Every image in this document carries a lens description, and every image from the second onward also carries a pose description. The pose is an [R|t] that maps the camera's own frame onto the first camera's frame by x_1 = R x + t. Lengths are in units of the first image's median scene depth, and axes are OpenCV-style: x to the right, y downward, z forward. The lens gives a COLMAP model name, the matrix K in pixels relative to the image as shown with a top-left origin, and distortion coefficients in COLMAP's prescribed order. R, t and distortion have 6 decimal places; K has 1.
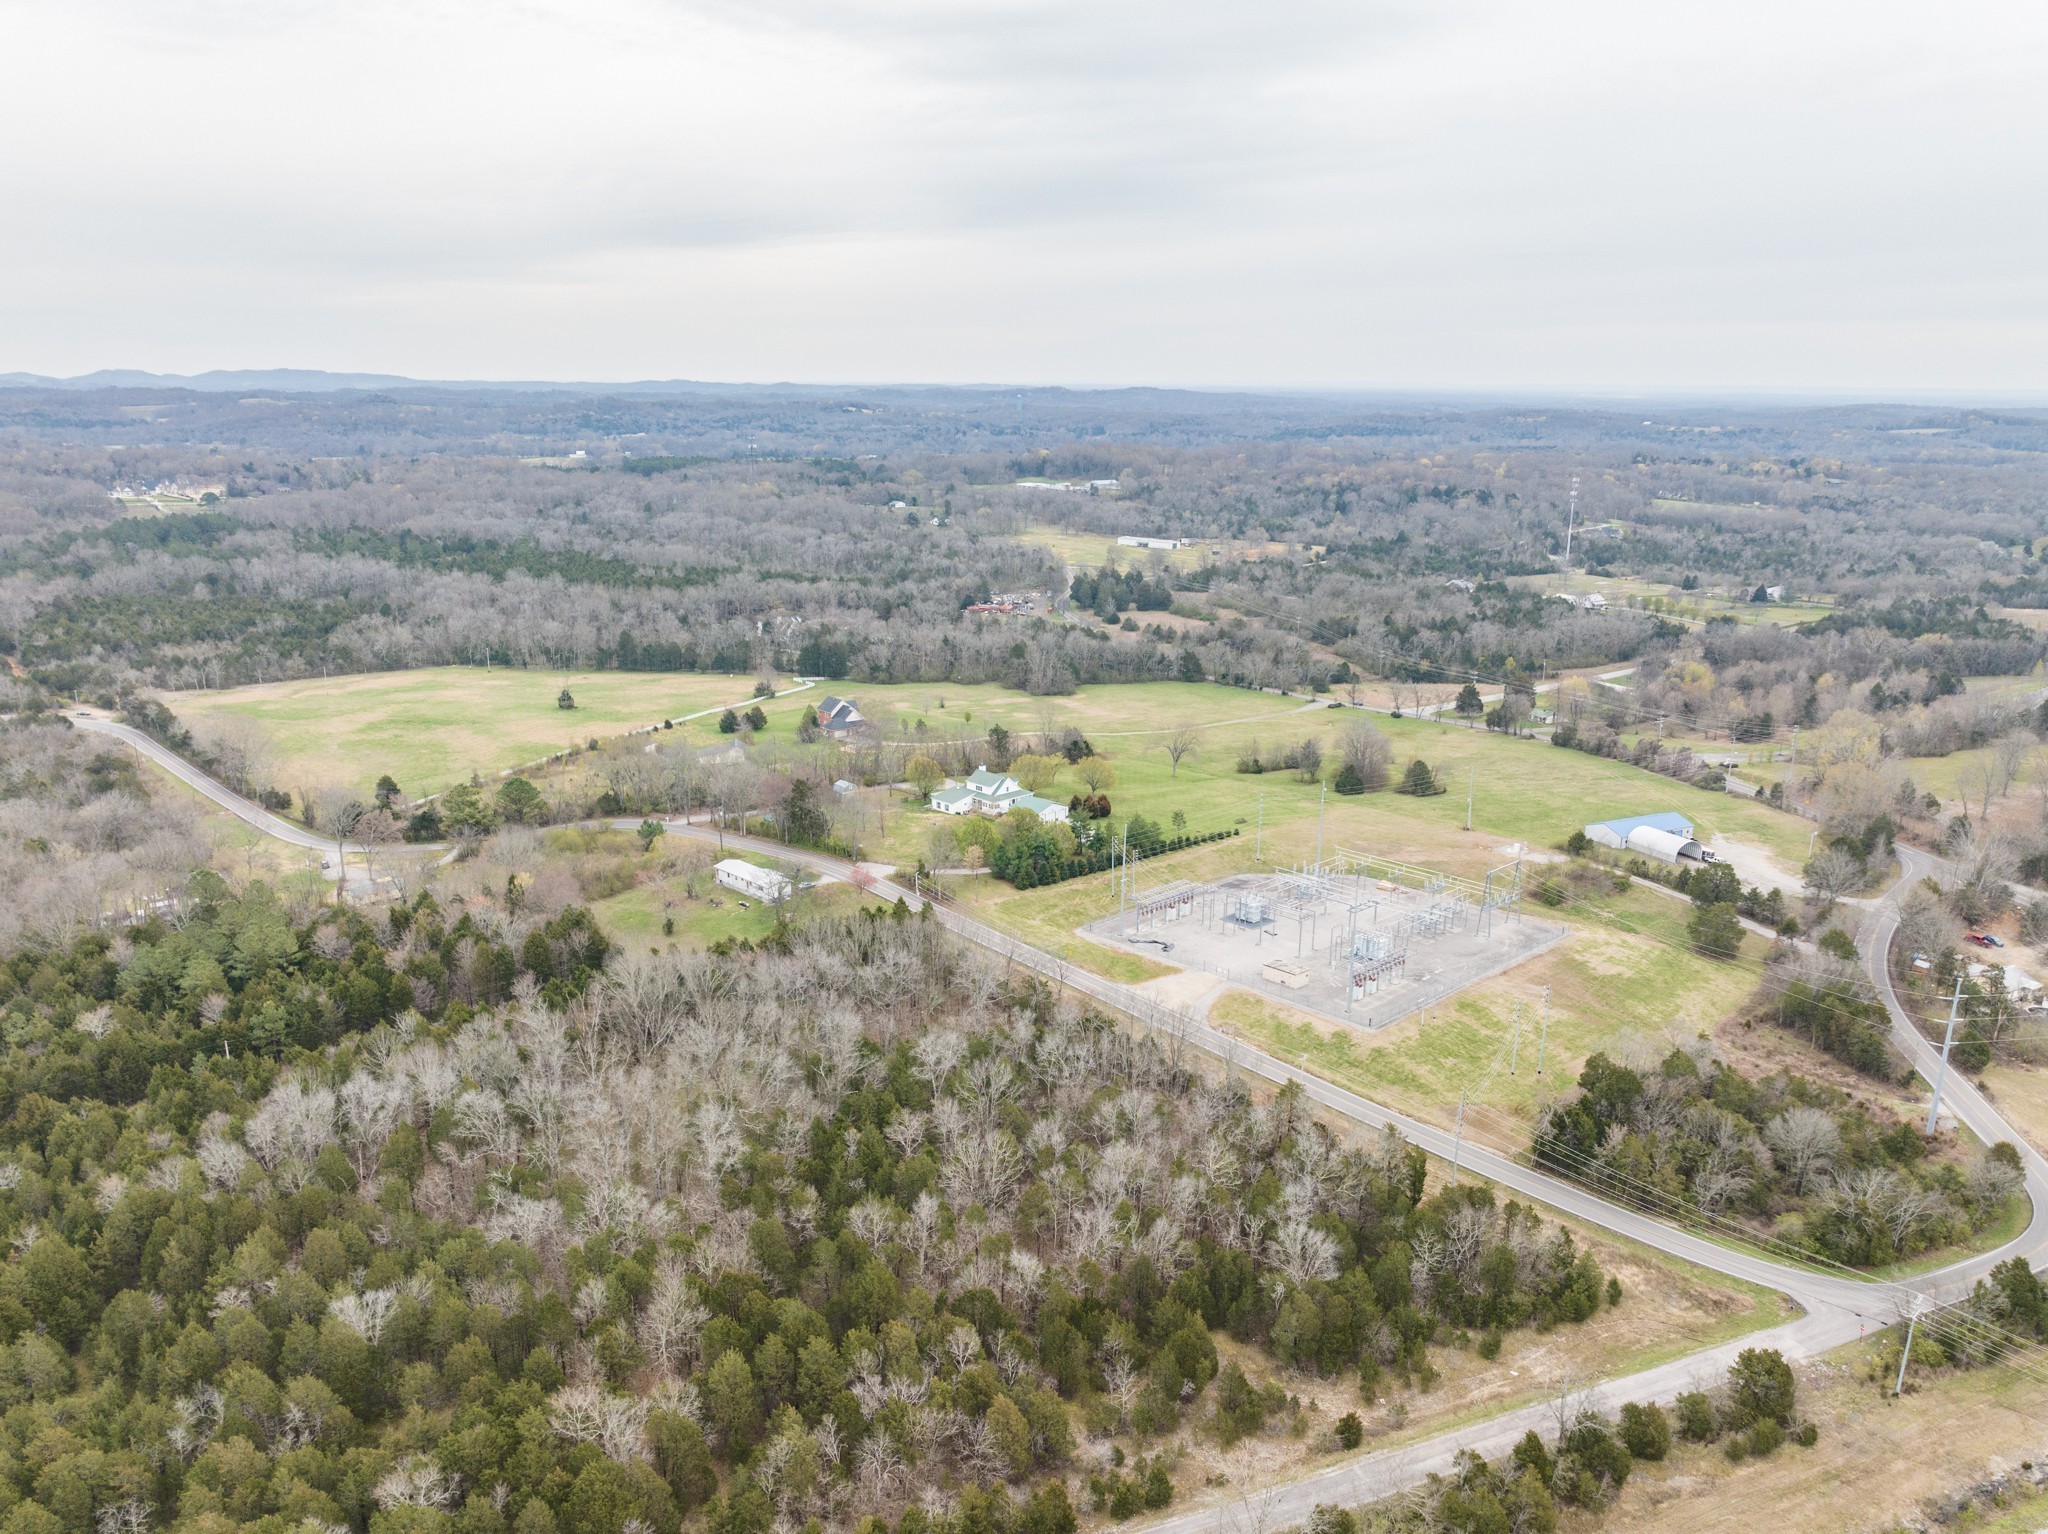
lens RADIAL K [[1571.0, 0, 1003.6], [0, 1571.0, 835.5], [0, 0, 1]] dist [-0.025065, 0.002281]
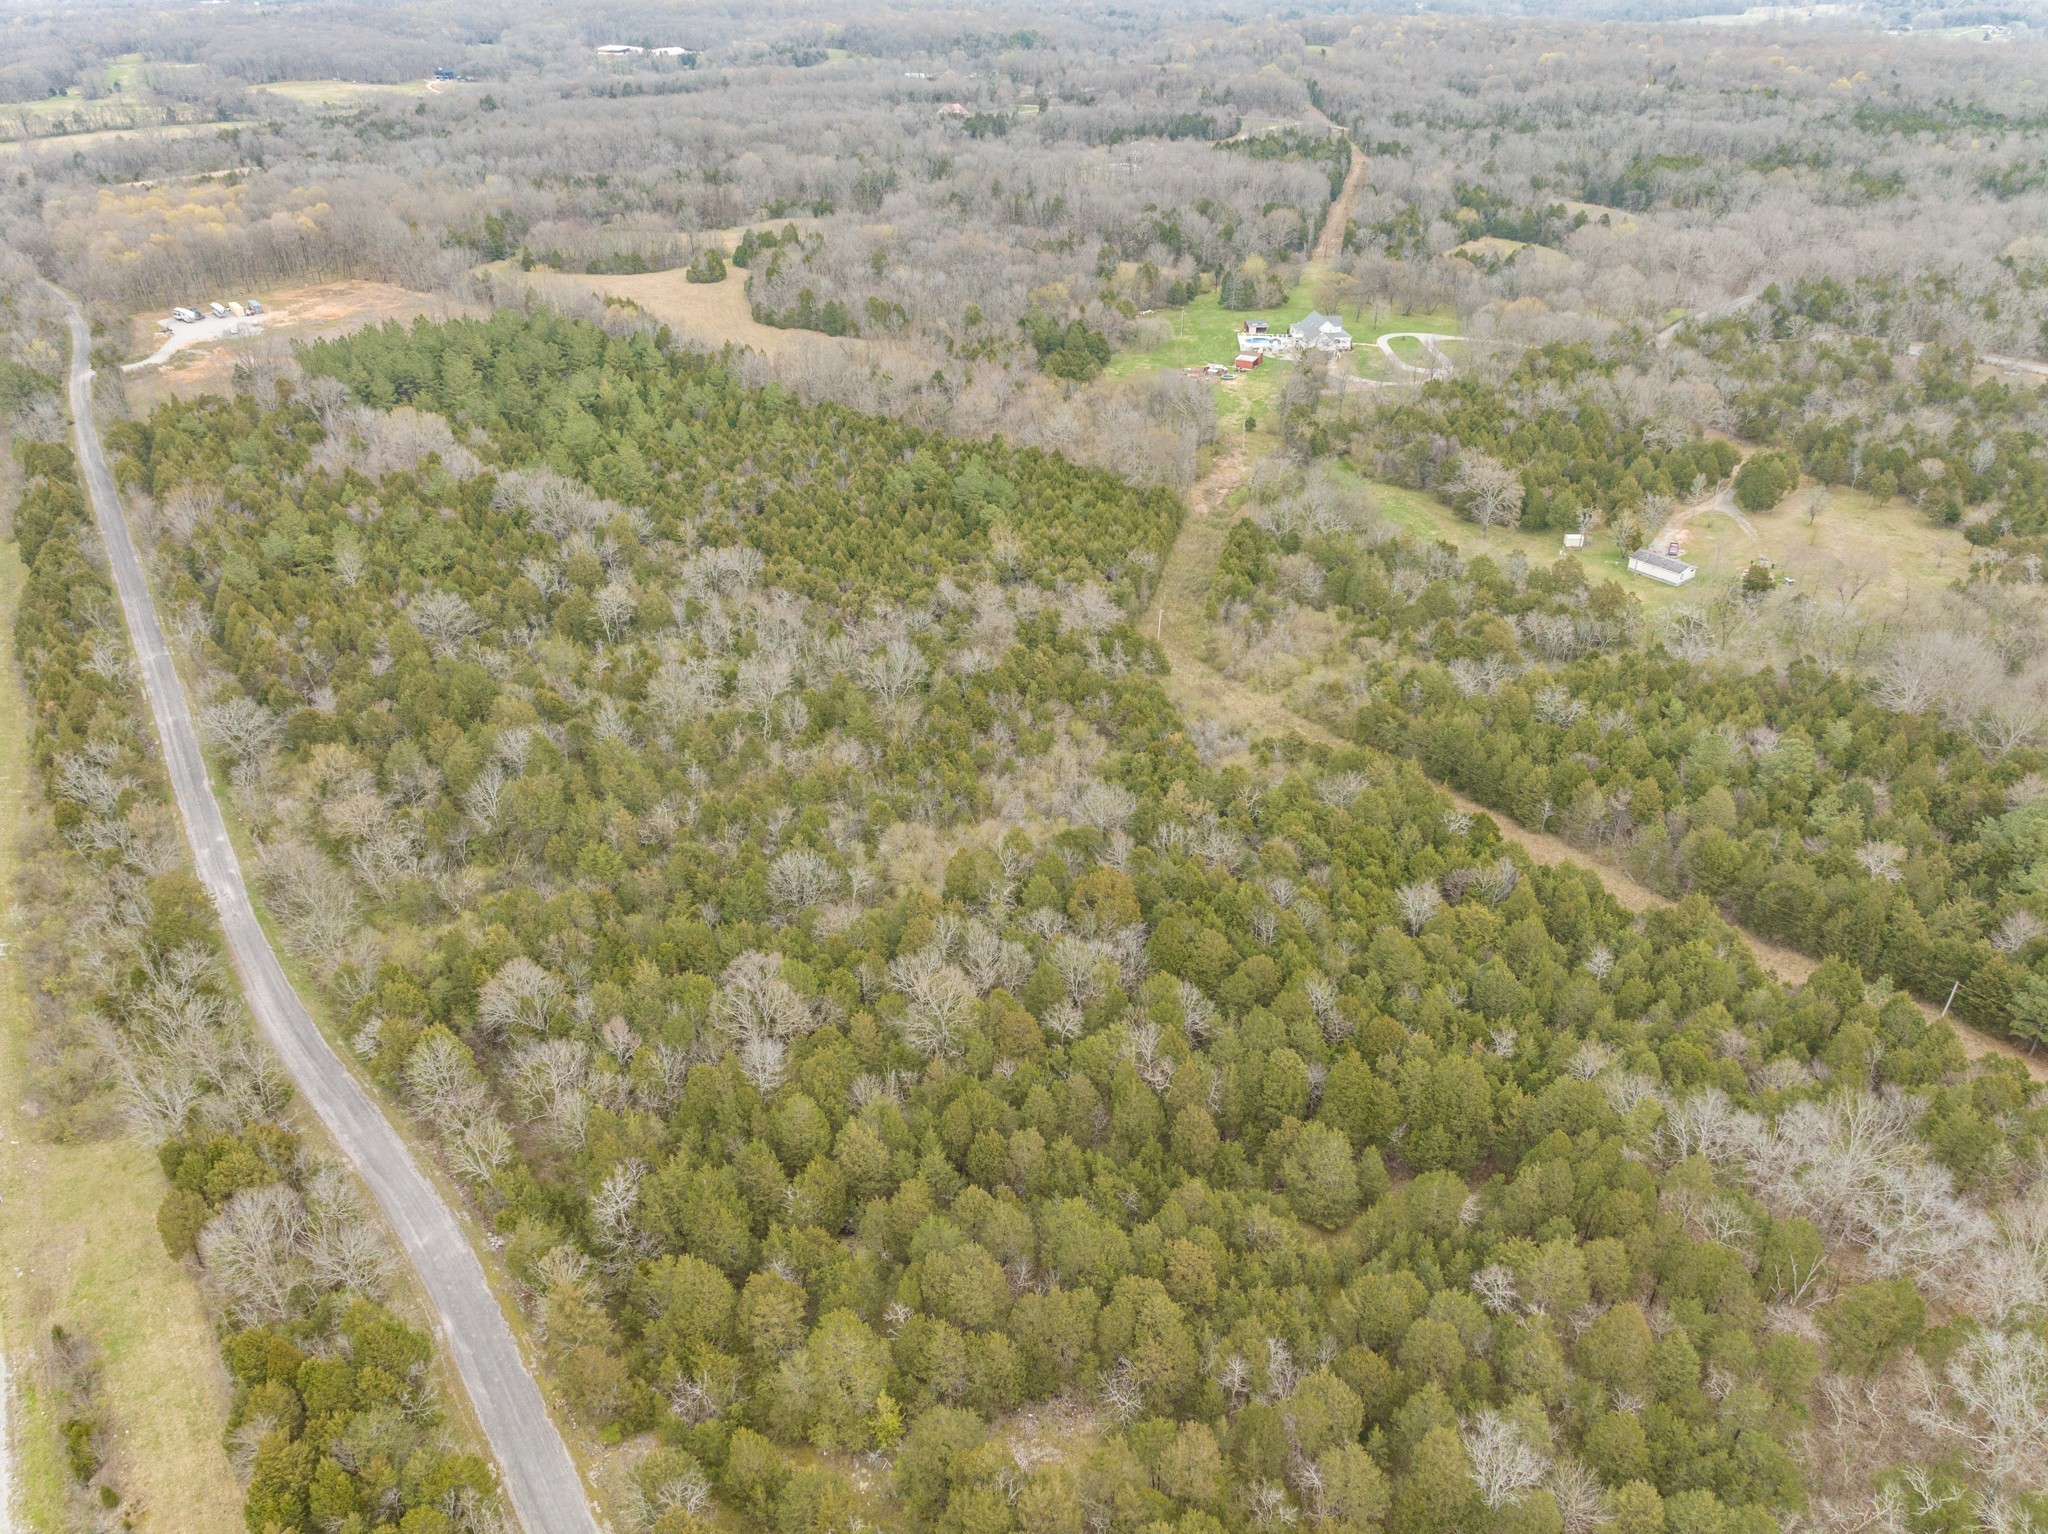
lens RADIAL K [[1436.9, 0, 1030.1], [0, 1436.9, 761.7], [0, 0, 1]] dist [-0.028744, 0.013473]
pose [[0.102542, 0.487029, -0.867345, -0.015617], [-0.279326, 0.850957, 0.444803, -0.065521], [0.954705, 0.196661, 0.223299, 0.226642]]
